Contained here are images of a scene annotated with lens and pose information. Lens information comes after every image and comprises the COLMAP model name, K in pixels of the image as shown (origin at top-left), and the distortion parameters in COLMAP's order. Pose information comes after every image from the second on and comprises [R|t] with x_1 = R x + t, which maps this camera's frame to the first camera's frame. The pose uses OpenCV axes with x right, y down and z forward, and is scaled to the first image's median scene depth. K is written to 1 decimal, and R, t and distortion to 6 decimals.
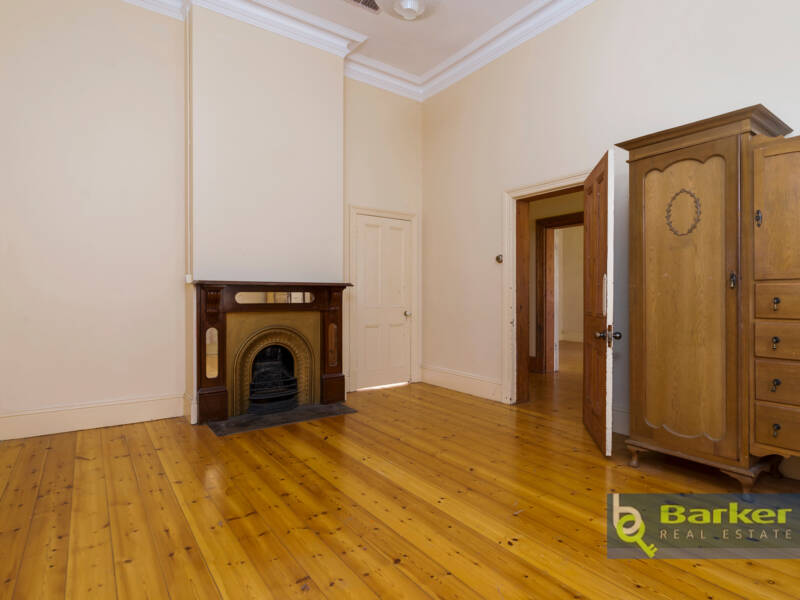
lens RADIAL K [[426.9, 0, 400.0], [0, 426.9, 300.0], [0, 0, 1]] dist [-0.000009, -0.000045]
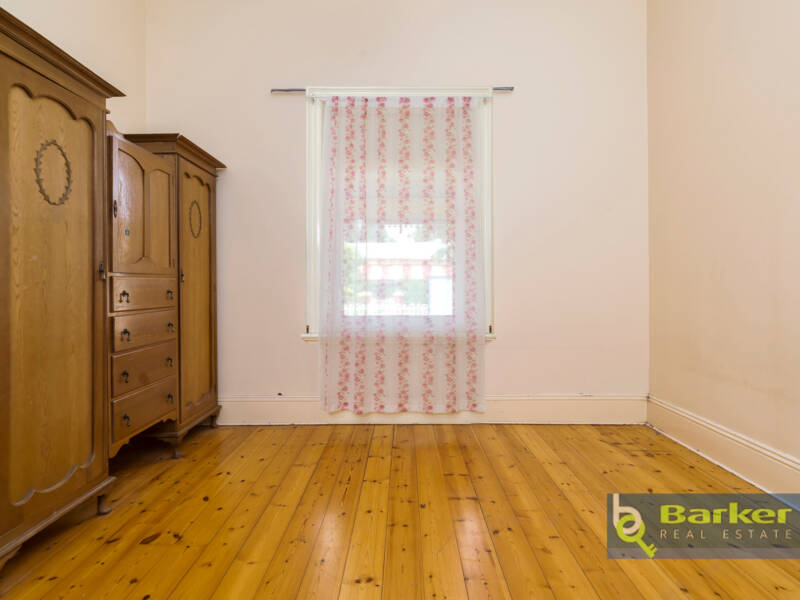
lens RADIAL K [[430.1, 0, 400.7], [0, 430.1, 278.9], [0, 0, 1]] dist [0.000165, -0.000036]
pose [[-0.801642, 0.018214, 0.597527, -0.232424], [0.020517, 0.999785, -0.002951, -0.013240], [-0.597452, 0.009894, -0.801843, 1.246844]]
